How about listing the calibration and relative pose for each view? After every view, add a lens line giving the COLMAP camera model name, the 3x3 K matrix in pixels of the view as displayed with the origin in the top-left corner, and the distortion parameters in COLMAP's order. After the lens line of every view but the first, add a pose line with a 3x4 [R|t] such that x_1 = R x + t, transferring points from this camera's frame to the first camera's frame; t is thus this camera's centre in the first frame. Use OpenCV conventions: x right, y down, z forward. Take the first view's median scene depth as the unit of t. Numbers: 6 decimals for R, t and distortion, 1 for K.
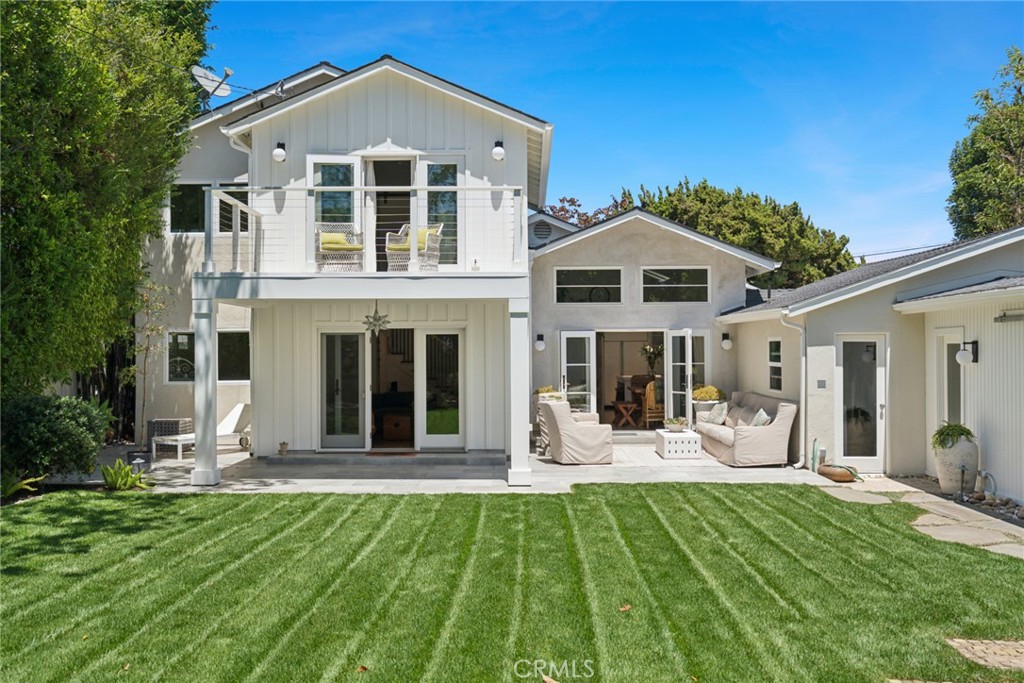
lens RADIAL K [[1017.6, 0, 511.4], [0, 1017.6, 341.1], [0, 0, 1]] dist [0.017166, 0.000000]
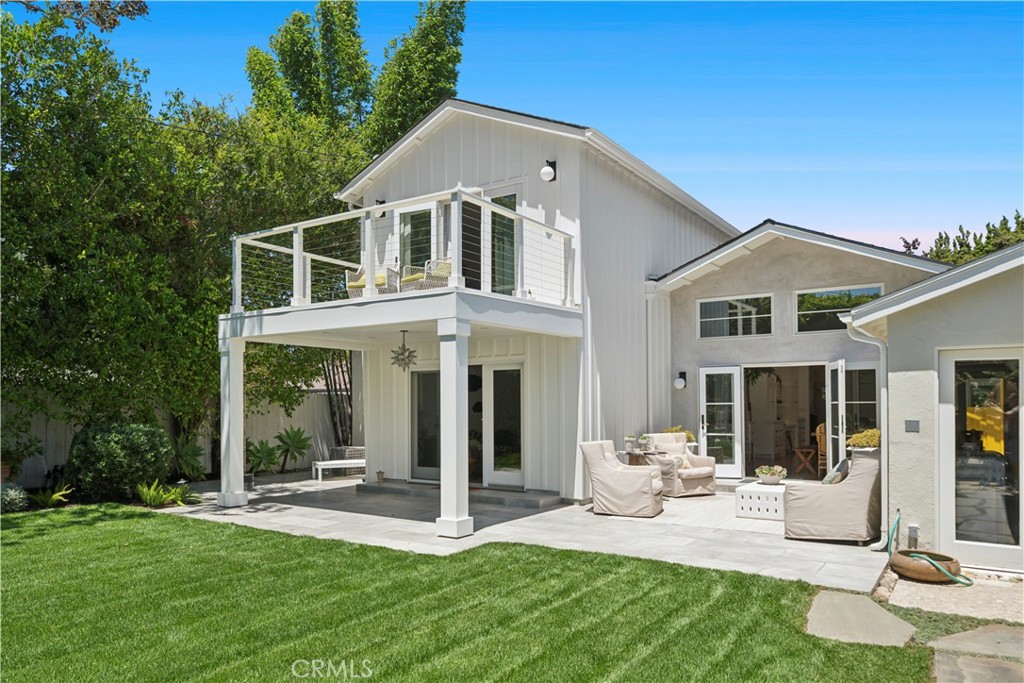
lens RADIAL K [[705.3, 0, 514.7], [0, 705.3, 398.5], [0, 0, 1]] dist [0.012316, -0.000087]
pose [[0.837988, -0.002933, -0.545680, 0.276464], [0.004199, 0.999991, 0.001073, 0.018322], [0.545672, -0.003190, 0.837993, 0.388811]]
